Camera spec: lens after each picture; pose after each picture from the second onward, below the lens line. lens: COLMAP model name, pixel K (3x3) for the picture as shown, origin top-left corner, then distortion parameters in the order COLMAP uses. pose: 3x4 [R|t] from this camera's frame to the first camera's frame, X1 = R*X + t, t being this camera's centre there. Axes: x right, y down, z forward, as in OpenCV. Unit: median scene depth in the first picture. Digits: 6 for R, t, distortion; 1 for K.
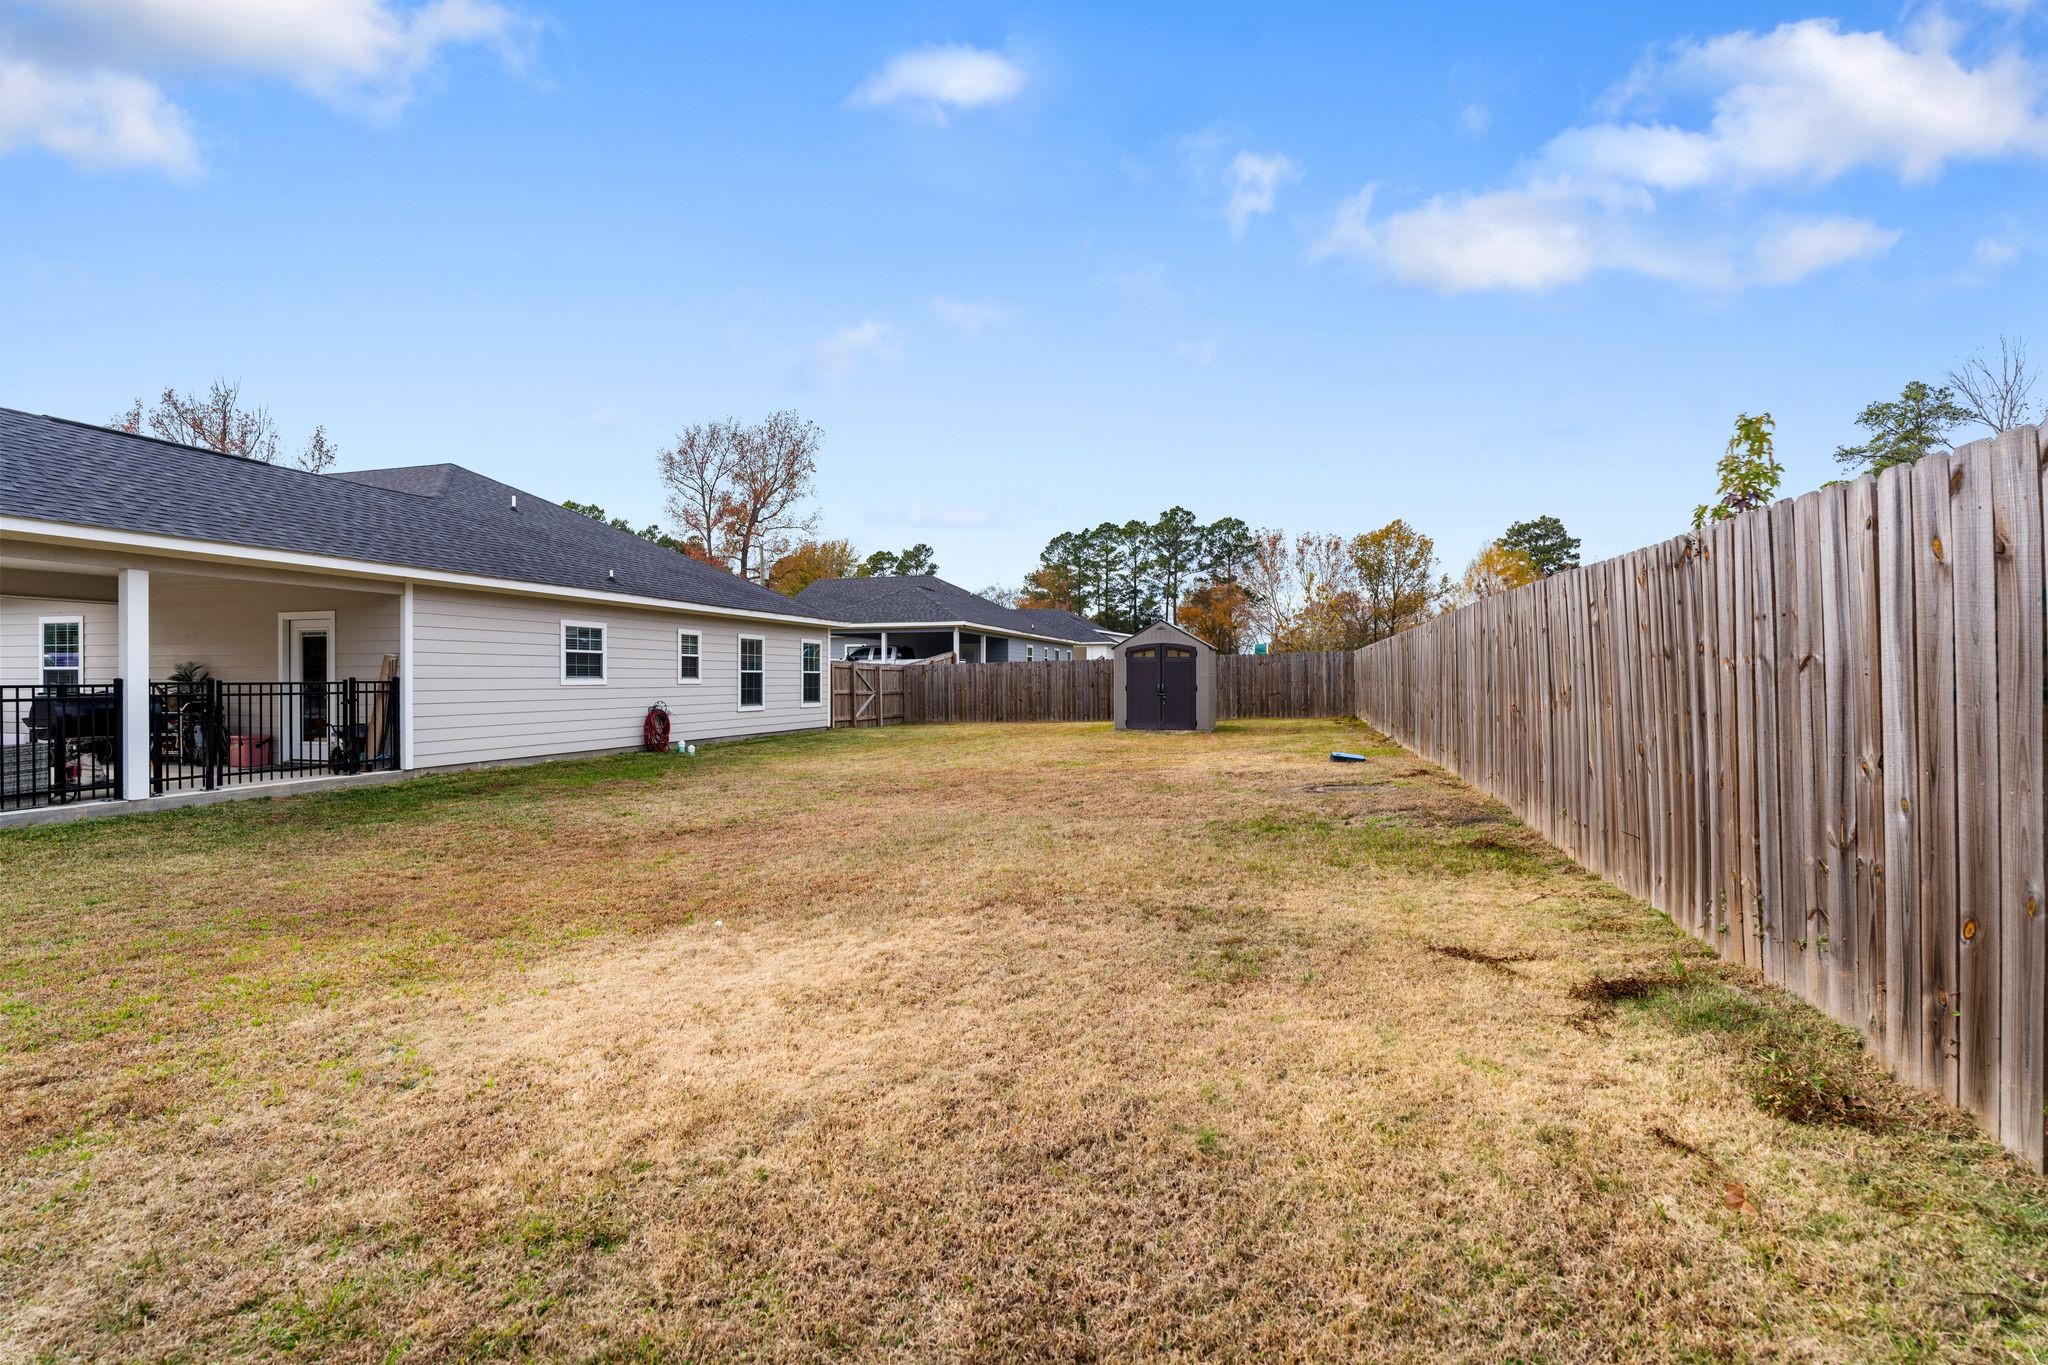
lens RADIAL K [[921.1, 0, 1032.1], [0, 921.1, 686.0], [0, 0, 1]] dist [-0.004385, 0.001572]
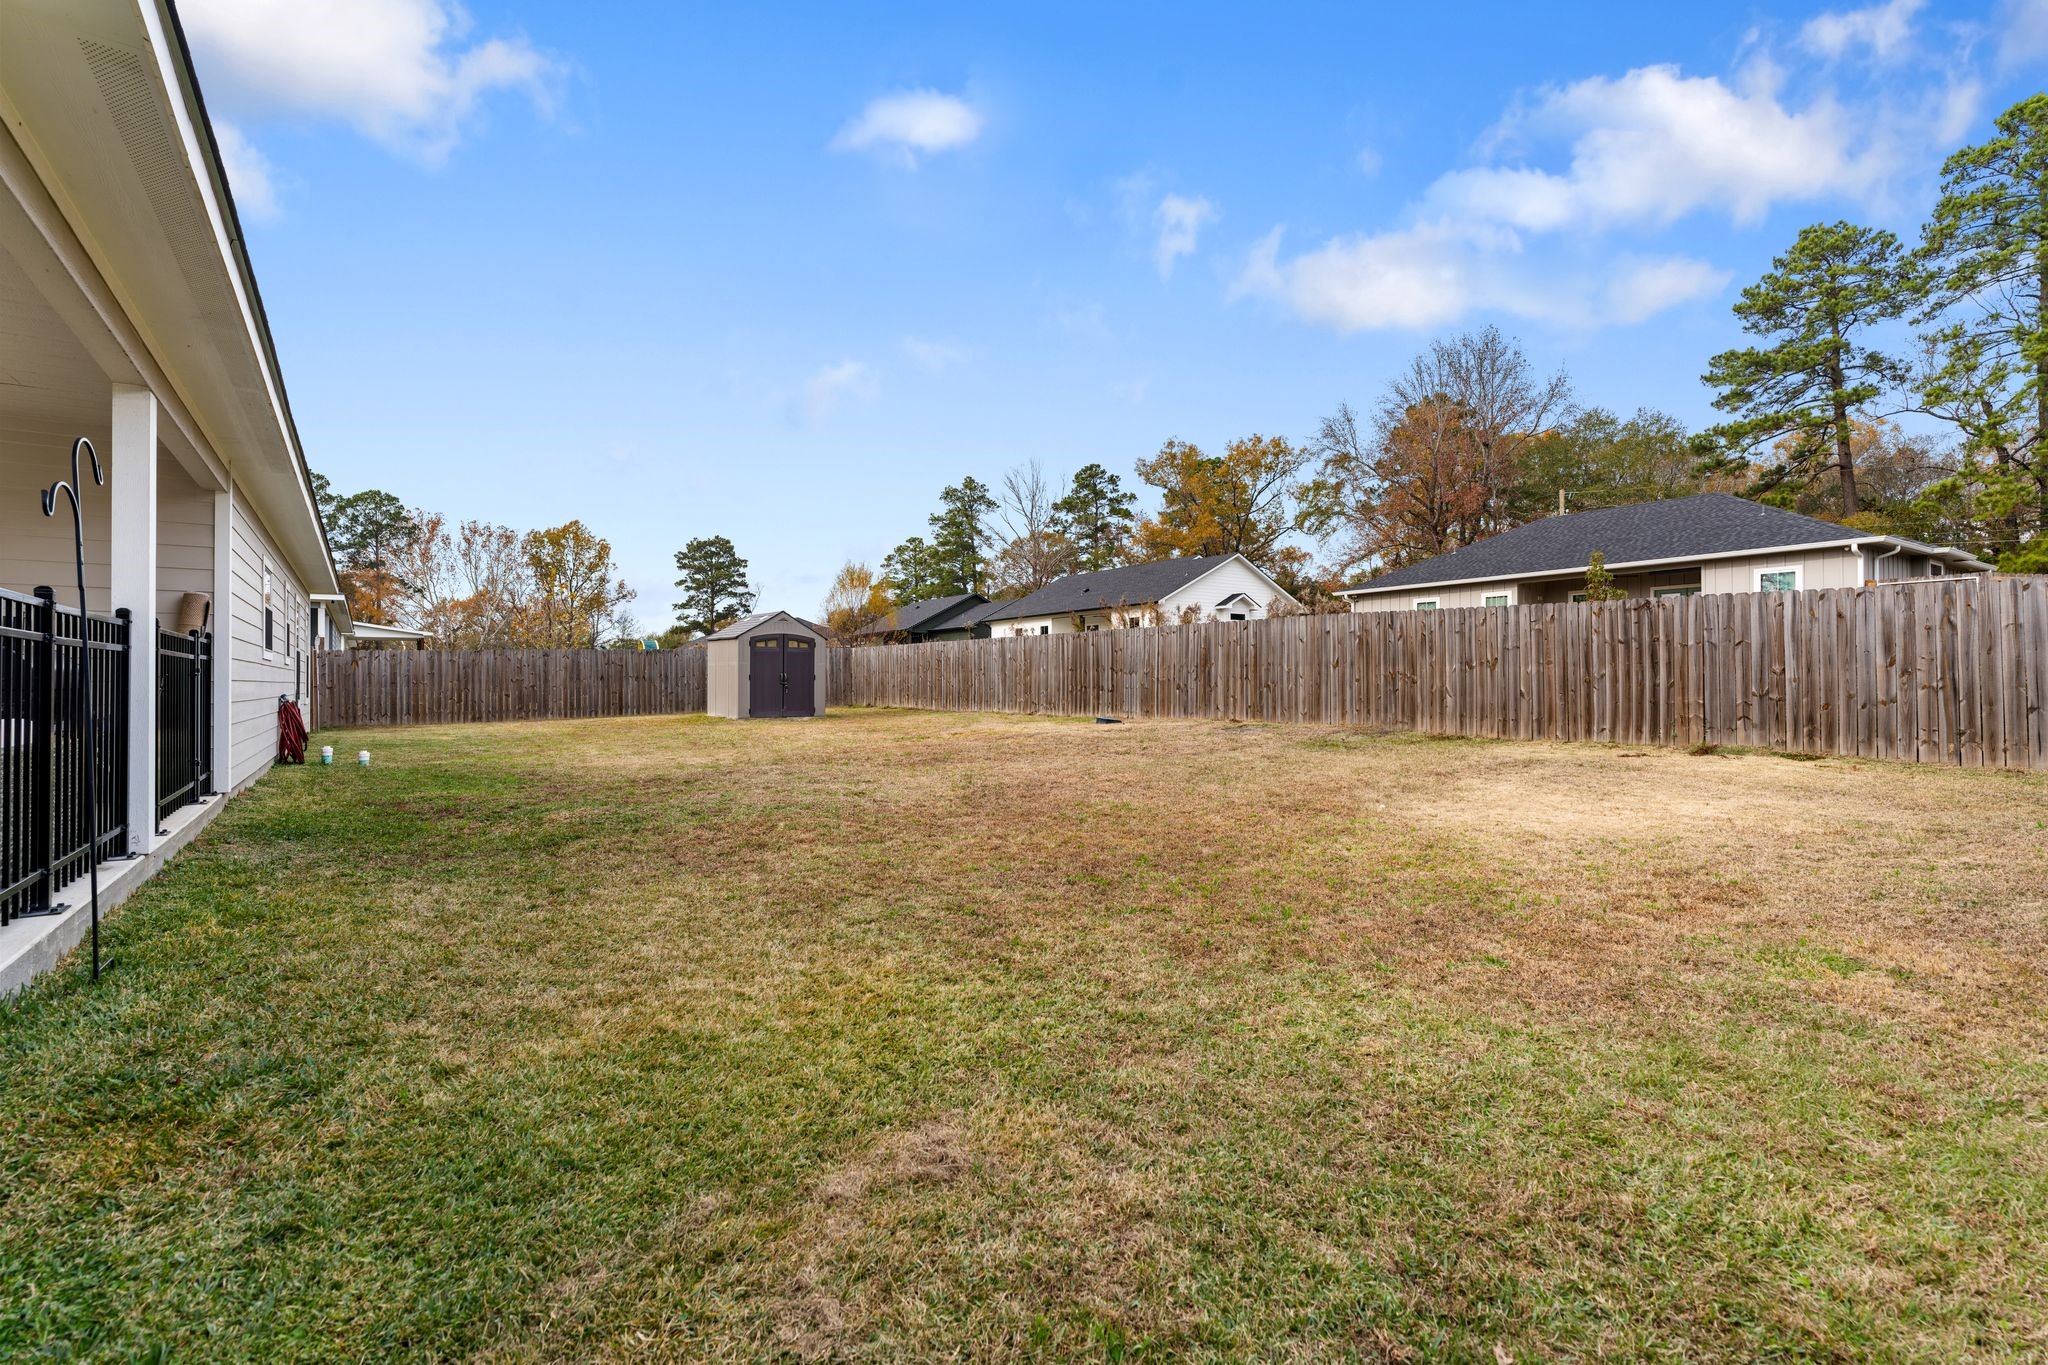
lens RADIAL K [[921.1, 0, 1024.6], [0, 921.1, 670.7], [0, 0, 1]] dist [-0.004385, 0.001572]
pose [[0.623578, 0.010843, 0.781686, -0.311237], [0.007865, 0.999766, -0.020142, 0.011245], [-0.781722, 0.018708, 0.623347, 0.087572]]
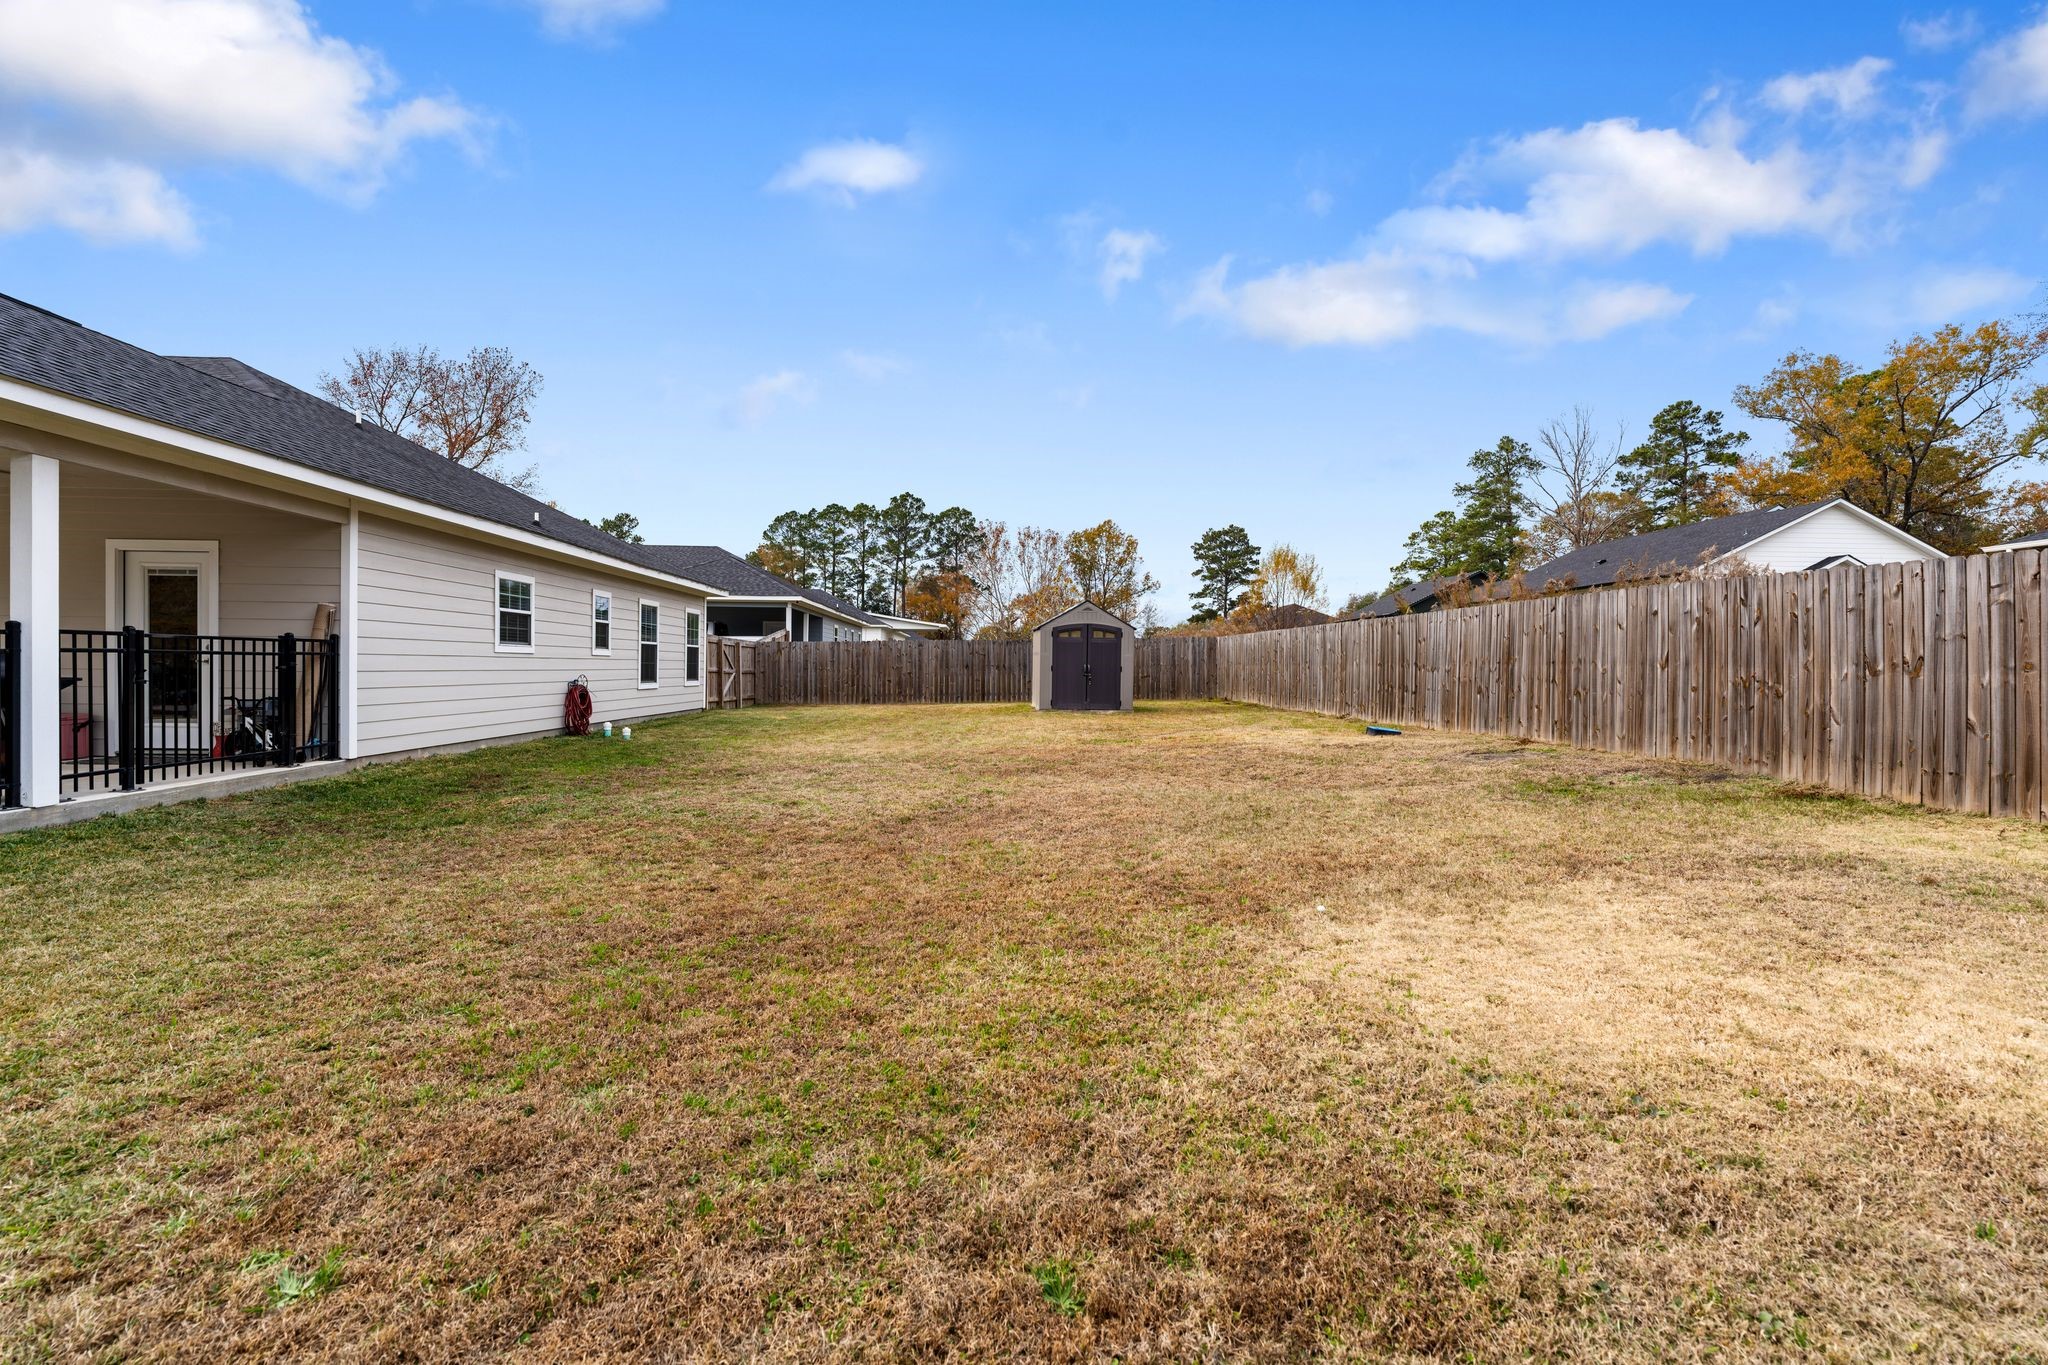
lens RADIAL K [[921.1, 0, 1031.0], [0, 921.1, 678.0], [0, 0, 1]] dist [-0.004385, 0.001572]
pose [[0.946684, 0.009349, 0.322029, -0.149549], [-0.010935, 0.999935, 0.003114, 0.006330], [-0.321979, -0.006469, 0.946725, 0.043202]]
